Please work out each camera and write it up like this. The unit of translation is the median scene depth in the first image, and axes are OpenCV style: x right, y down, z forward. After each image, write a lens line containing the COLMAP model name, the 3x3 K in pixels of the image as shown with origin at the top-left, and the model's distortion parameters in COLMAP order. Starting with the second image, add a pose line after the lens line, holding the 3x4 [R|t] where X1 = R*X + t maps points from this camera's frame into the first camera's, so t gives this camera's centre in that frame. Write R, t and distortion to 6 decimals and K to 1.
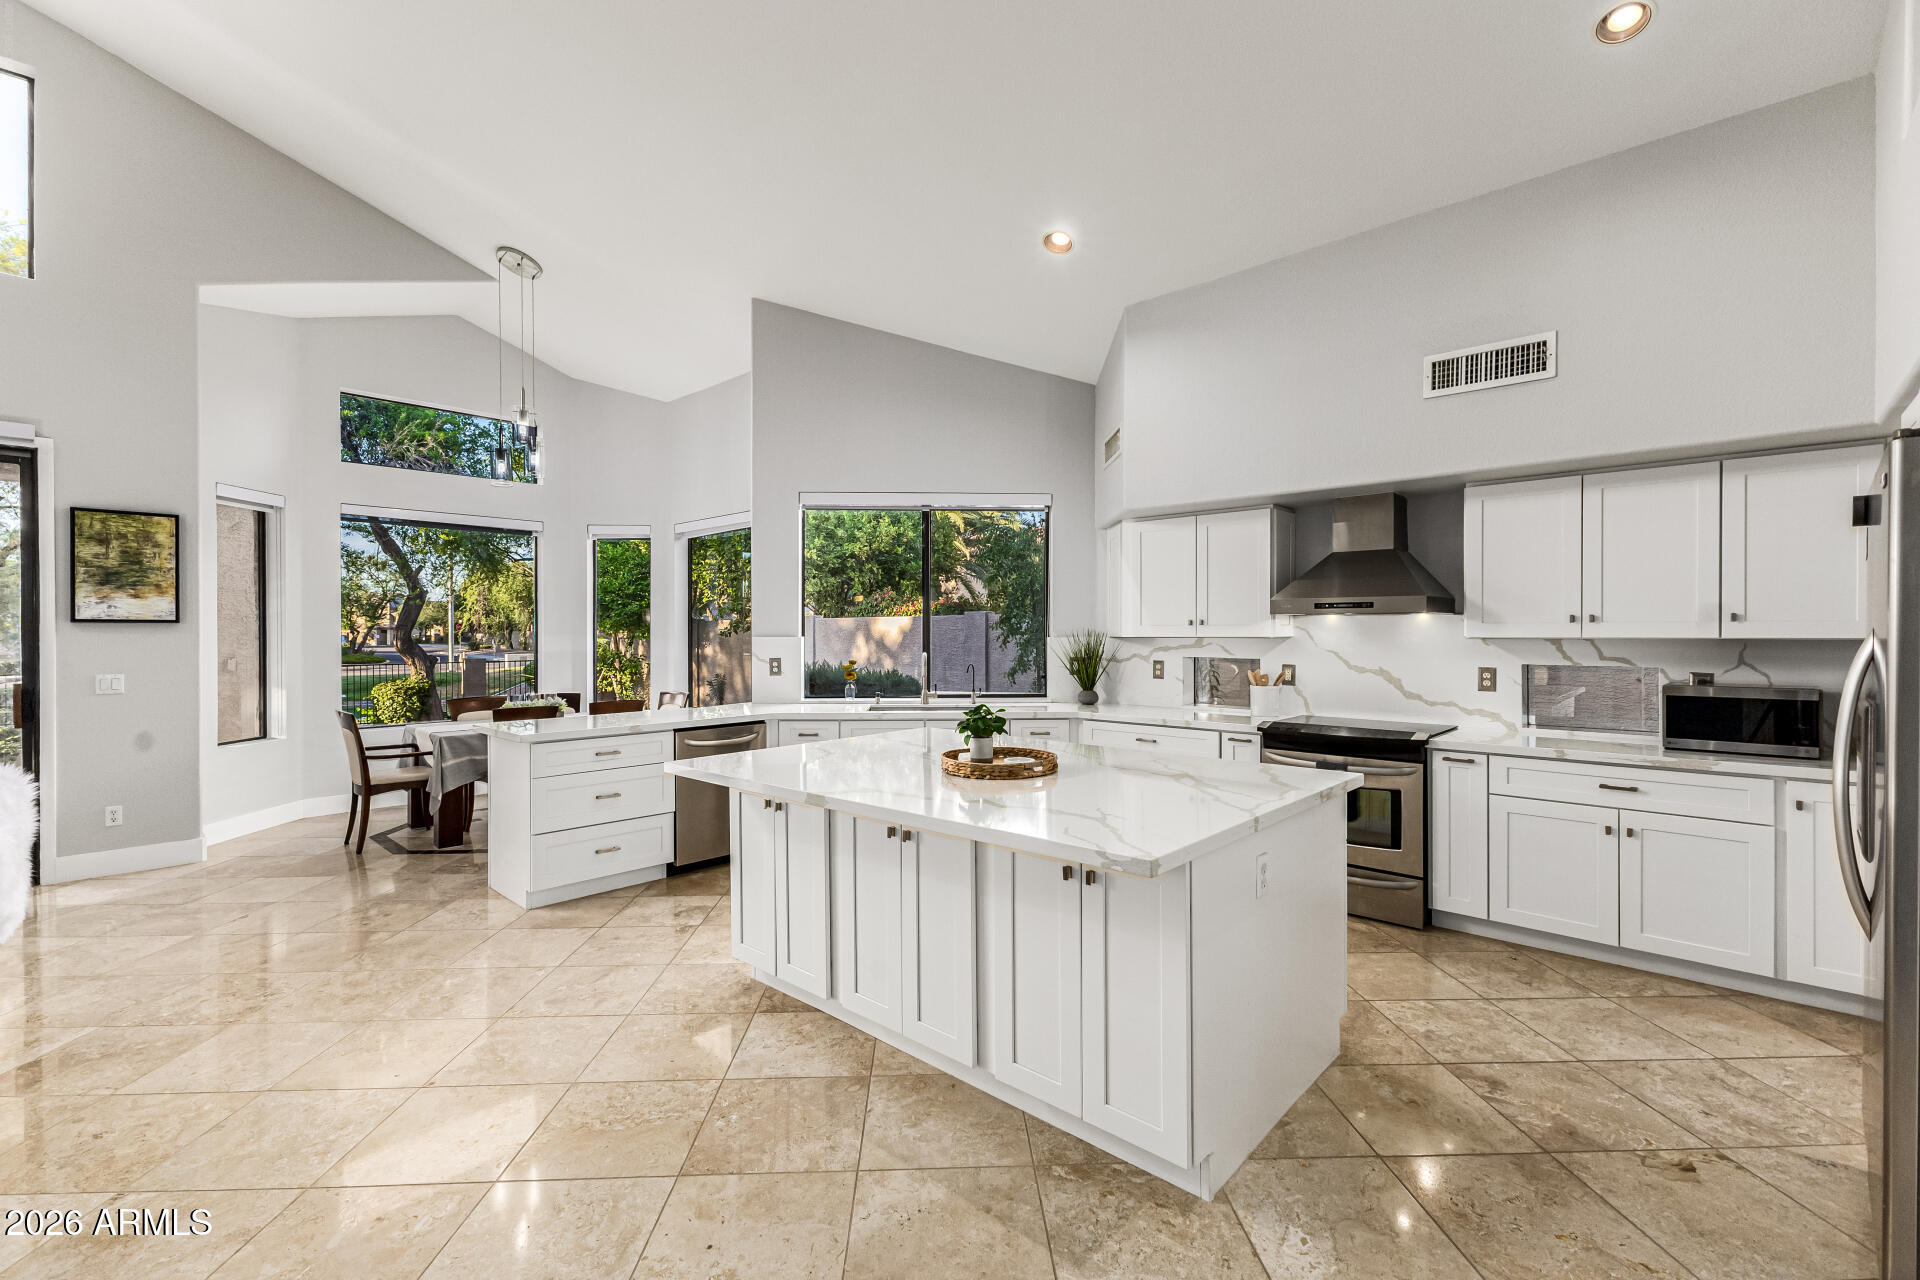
lens RADIAL K [[830.5, 0, 960.0], [0, 830.5, 640.0], [0, 0, 1]] dist [0.017516, -0.004568]
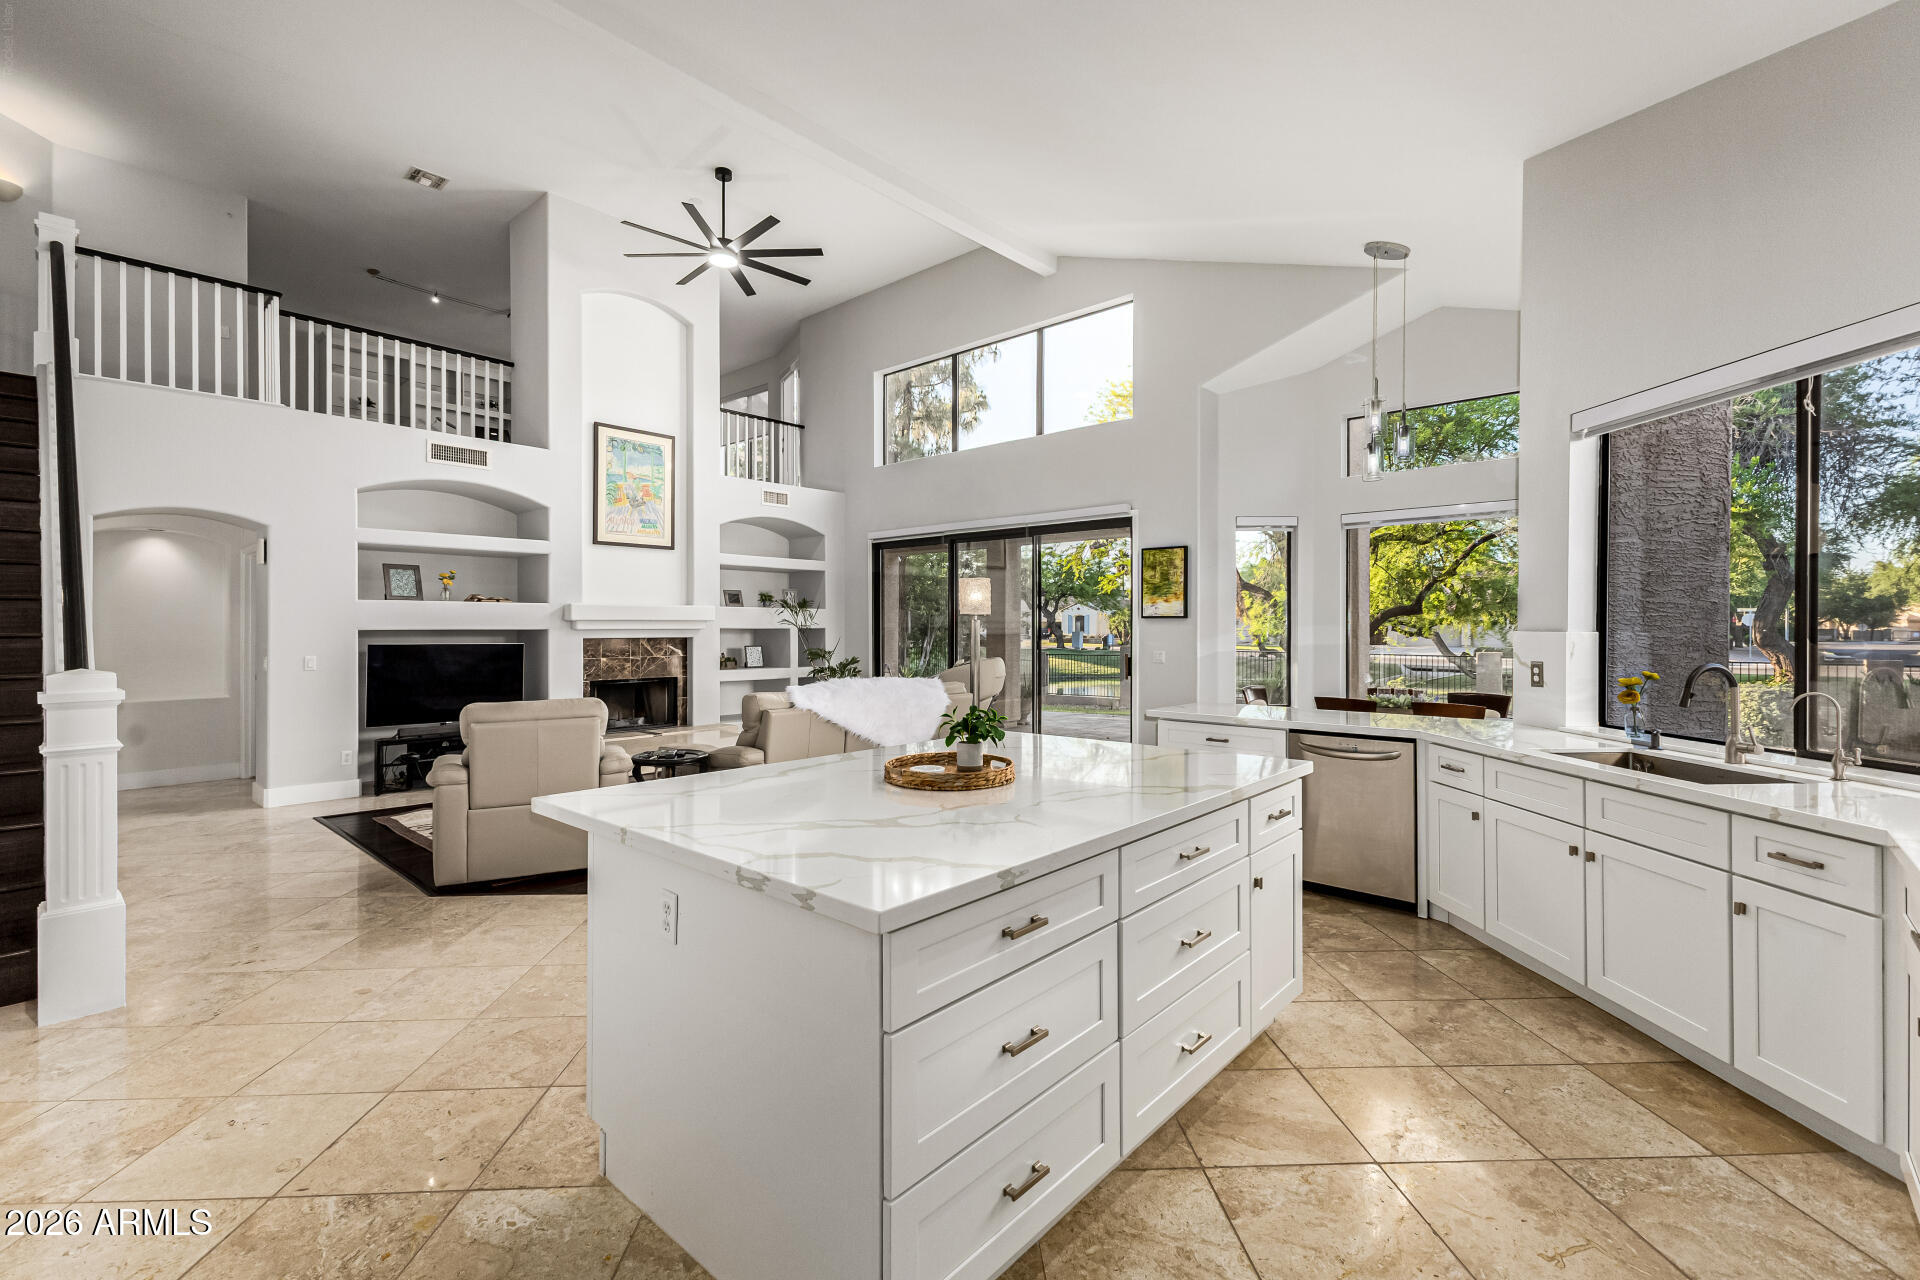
lens RADIAL K [[829.7, 0, 956.9], [0, 829.7, 626.0], [0, 0, 1]] dist [0.015495, -0.006965]
pose [[0.009476, 0.003223, -0.999950, 0.572165], [-0.011525, 0.999929, 0.003114, -0.005994], [0.999889, 0.011495, 0.009513, 0.611125]]
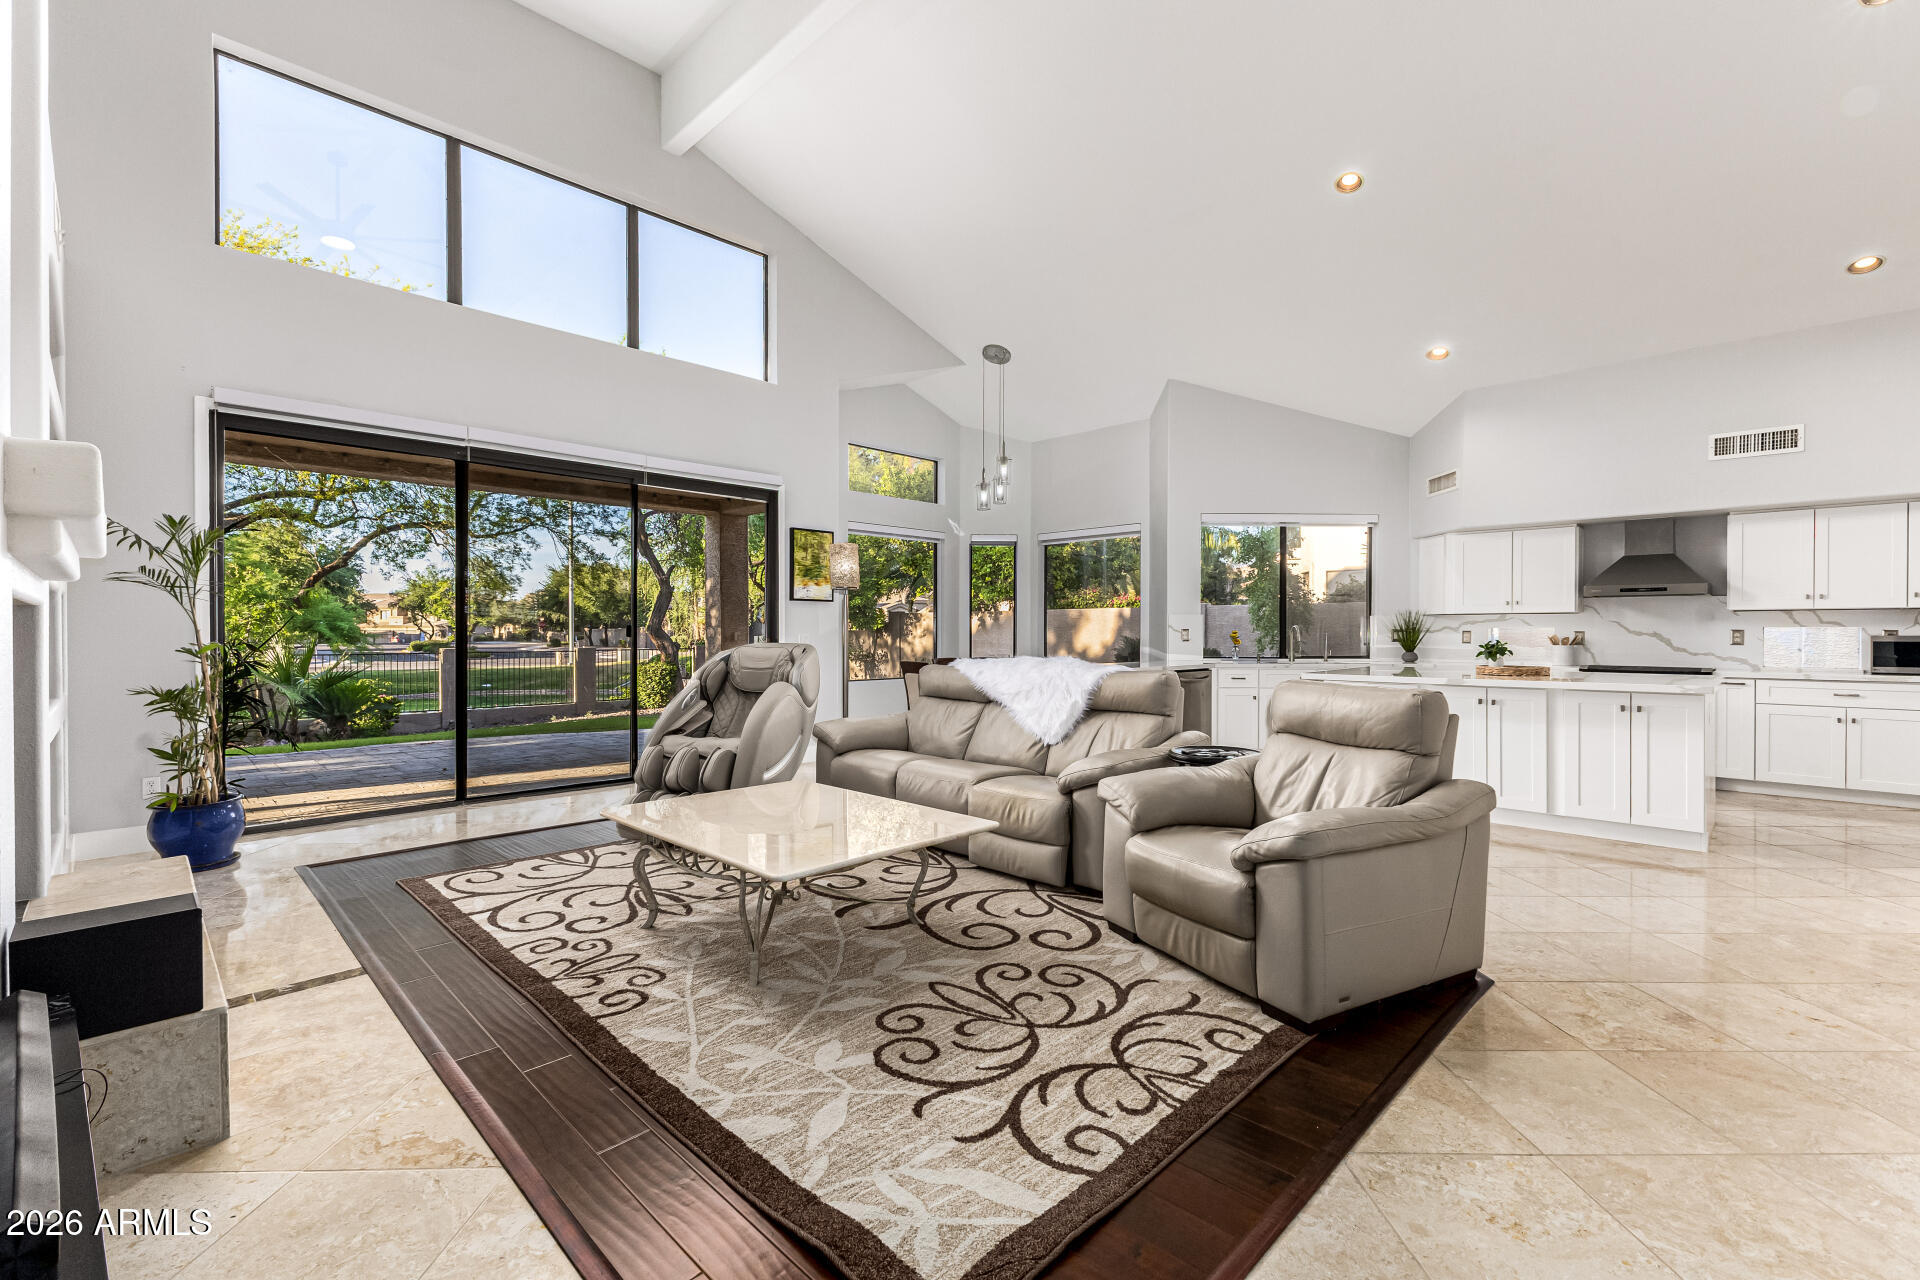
lens RADIAL K [[830.5, 0, 960.0], [0, 830.5, 640.0], [0, 0, 1]] dist [0.017516, -0.004568]
pose [[0.999542, 0.004147, -0.029987, -0.684791], [-0.004222, 0.999988, -0.002433, 0.054947], [0.029976, 0.002558, 0.999547, -0.542165]]
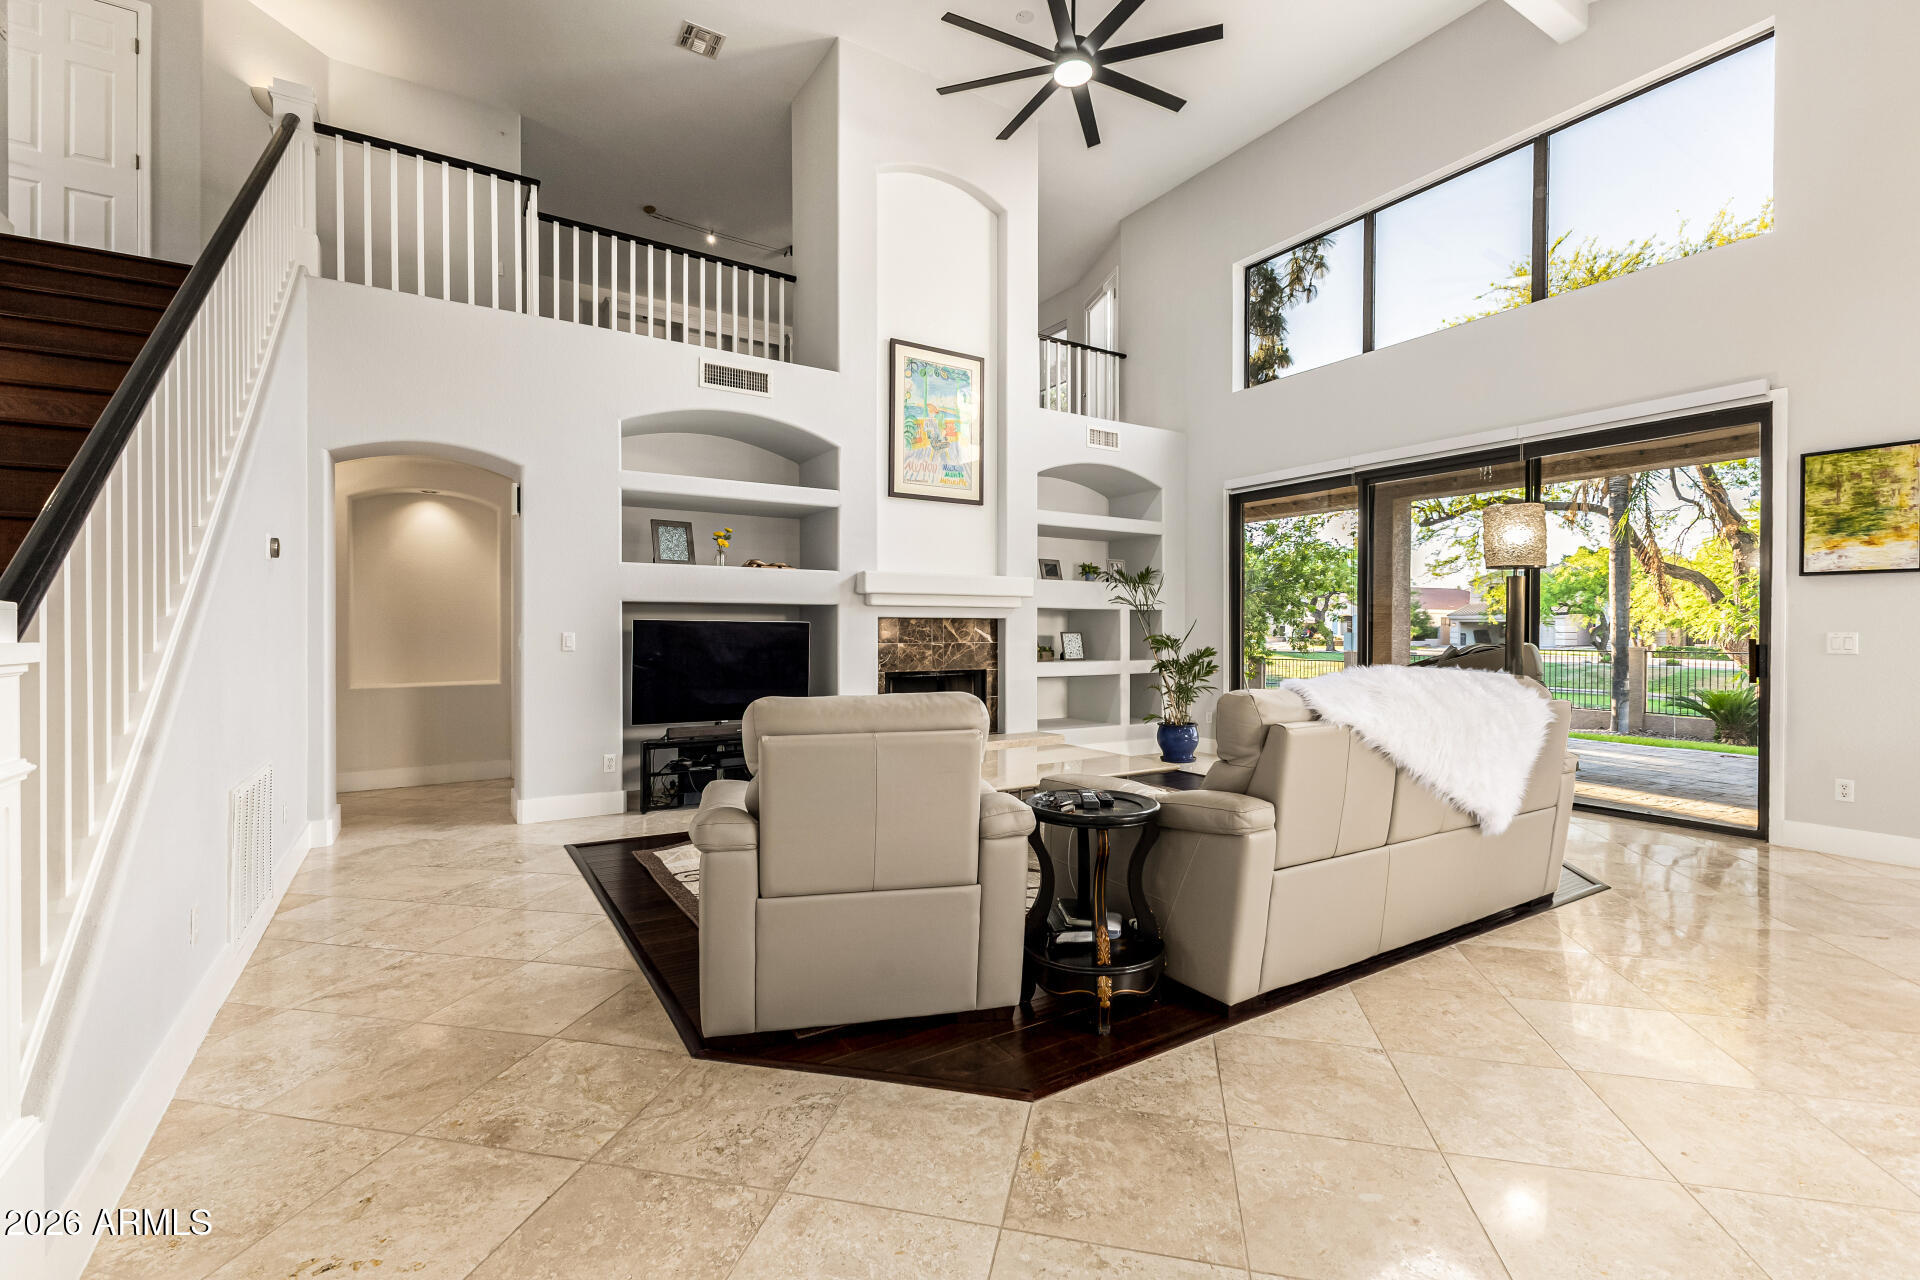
lens RADIAL K [[836.2, 0, 971.9], [0, 836.2, 632.3], [0, 0, 1]] dist [0.007916, -0.000382]
pose [[-0.247297, 0.007367, -0.968912, 0.095026], [-0.012072, 0.999870, 0.010684, 0.043167], [0.968865, 0.014339, -0.247176, 0.326545]]
